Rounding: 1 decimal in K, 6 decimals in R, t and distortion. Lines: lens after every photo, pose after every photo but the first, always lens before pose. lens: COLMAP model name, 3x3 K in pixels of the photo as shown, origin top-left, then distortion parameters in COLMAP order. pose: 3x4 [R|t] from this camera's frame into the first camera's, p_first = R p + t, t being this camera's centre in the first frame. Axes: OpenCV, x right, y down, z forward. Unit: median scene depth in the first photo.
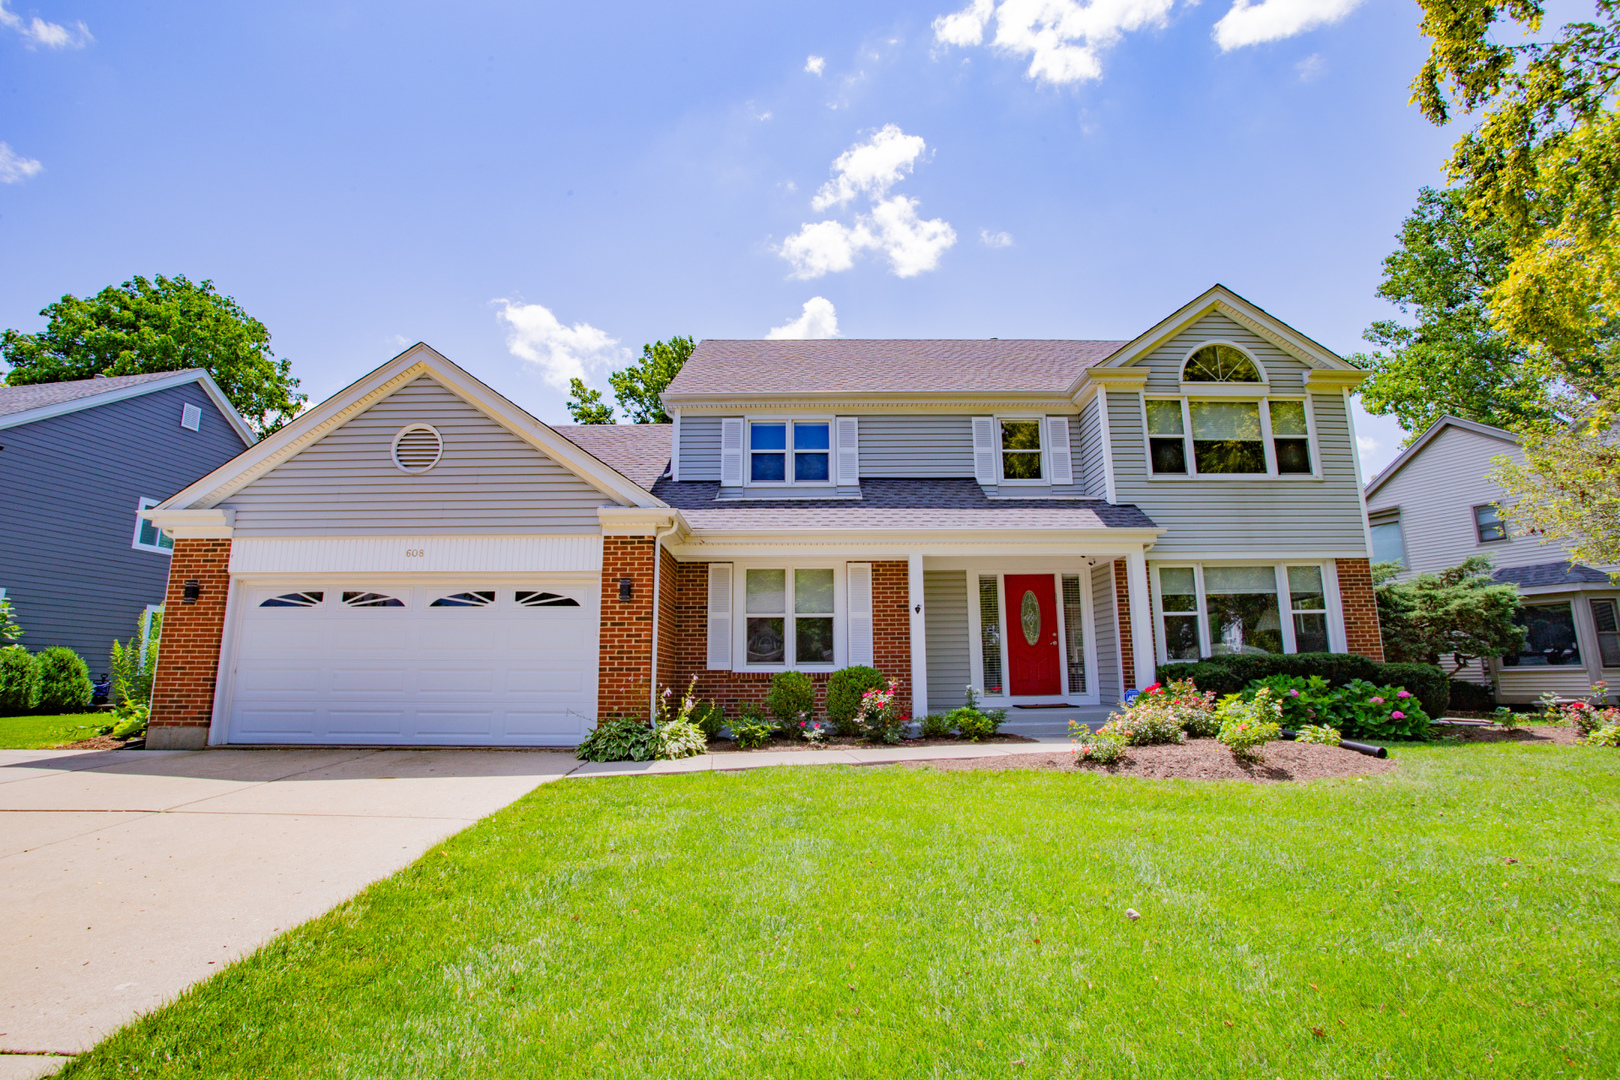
lens RADIAL K [[775.3, 0, 756.6], [0, 775.3, 540.8], [0, 0, 1]] dist [-0.034074, 0.009919]
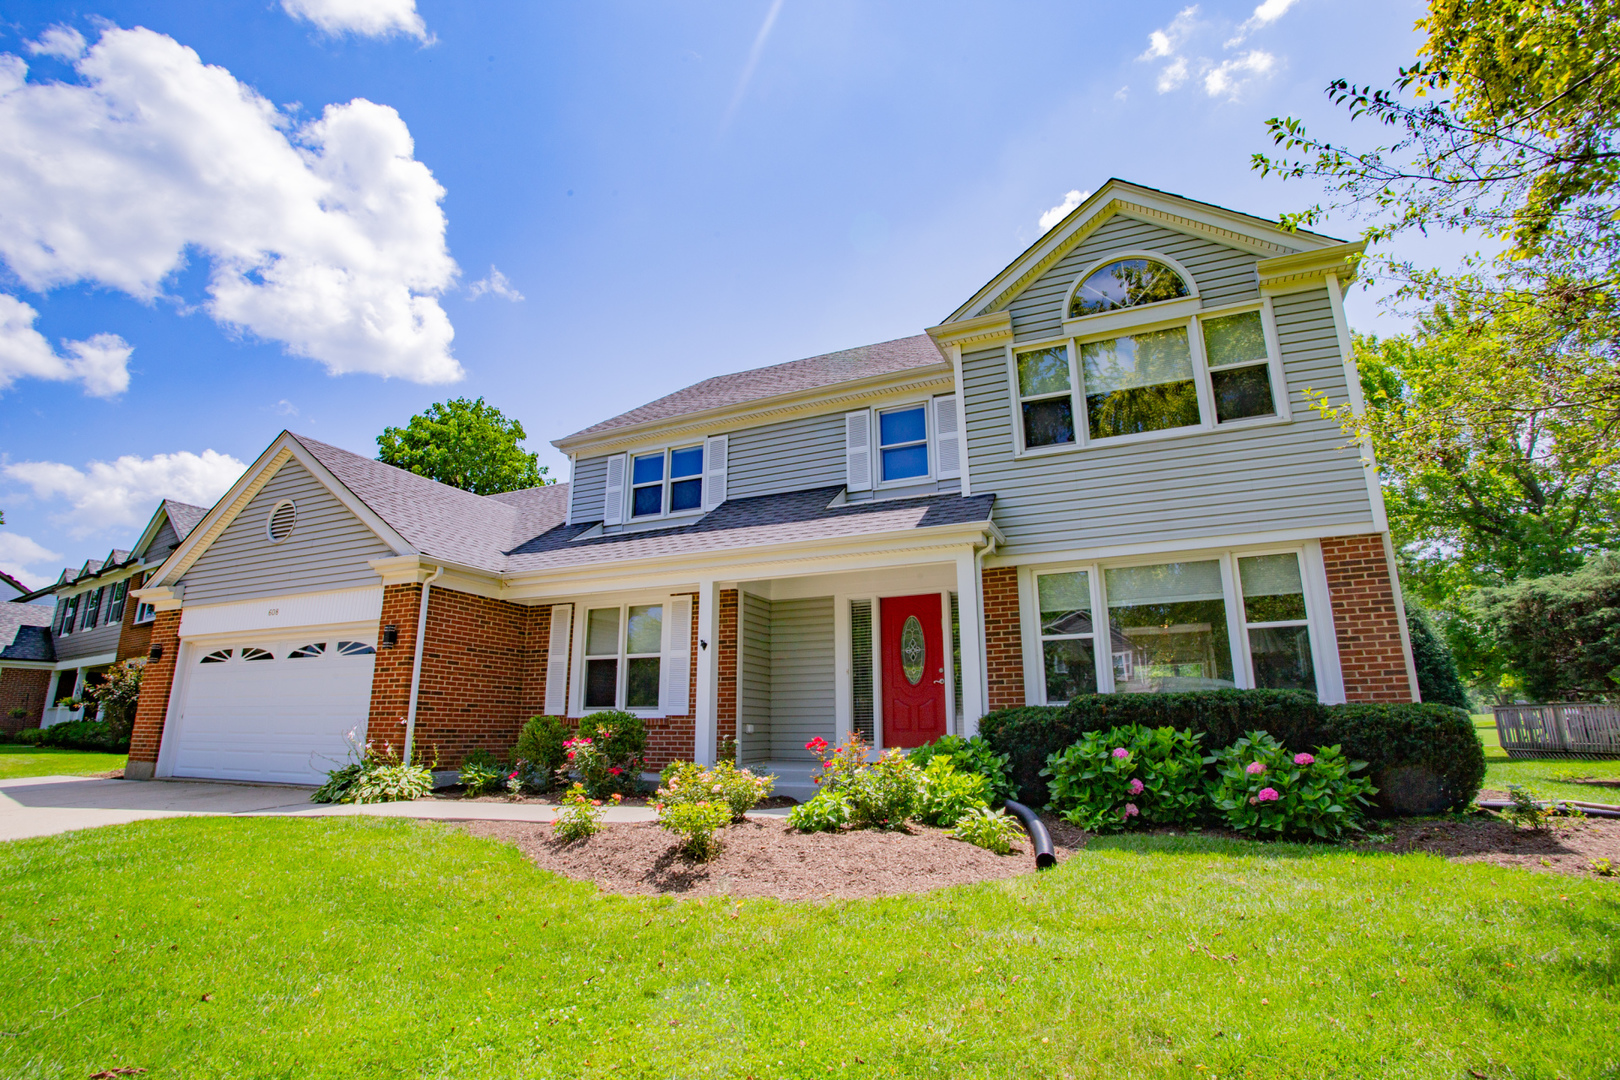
lens RADIAL K [[775.3, 0, 811.9], [0, 775.3, 545.6], [0, 0, 1]] dist [-0.034074, 0.009919]
pose [[0.909203, -0.092258, -0.406004, 0.615953], [0.069762, 0.995112, -0.069900, 0.042808], [0.410468, 0.035230, 0.911194, 0.235021]]
